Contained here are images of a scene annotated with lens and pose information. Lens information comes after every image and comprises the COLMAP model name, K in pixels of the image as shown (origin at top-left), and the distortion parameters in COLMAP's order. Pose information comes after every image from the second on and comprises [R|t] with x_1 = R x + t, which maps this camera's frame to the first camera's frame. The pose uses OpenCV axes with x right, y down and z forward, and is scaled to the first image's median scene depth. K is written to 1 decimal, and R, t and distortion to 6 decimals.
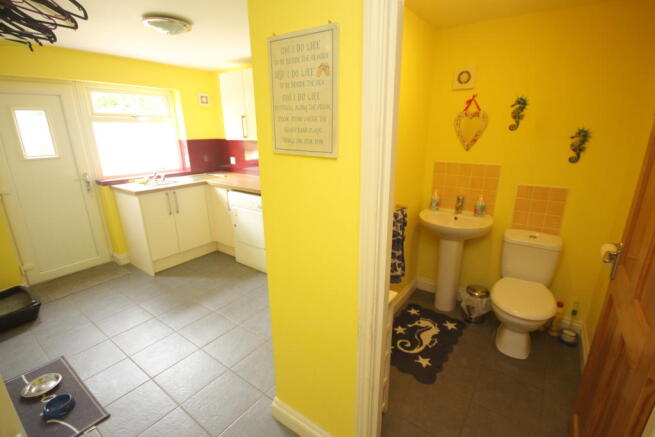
lens RADIAL K [[304.7, 0, 331.3], [0, 304.7, 222.4], [0, 0, 1]] dist [0.018757, -0.015481]
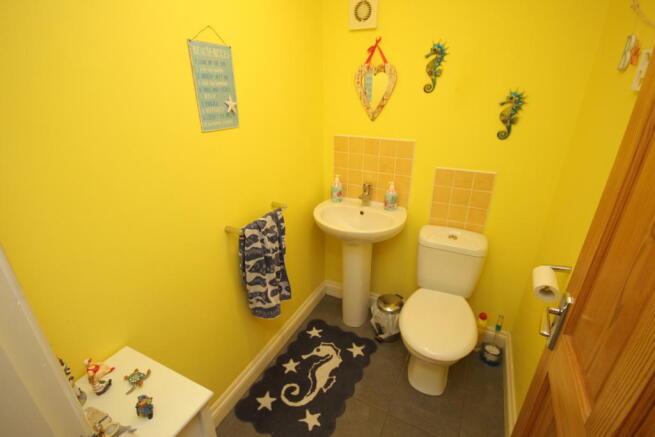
lens RADIAL K [[304.7, 0, 331.3], [0, 304.7, 222.4], [0, 0, 1]] dist [0.018757, -0.015481]
pose [[0.986875, -0.055619, 0.151608, 0.221490], [0.037644, 0.992186, 0.118957, -0.084695], [-0.157040, -0.111689, 0.981256, 0.271683]]
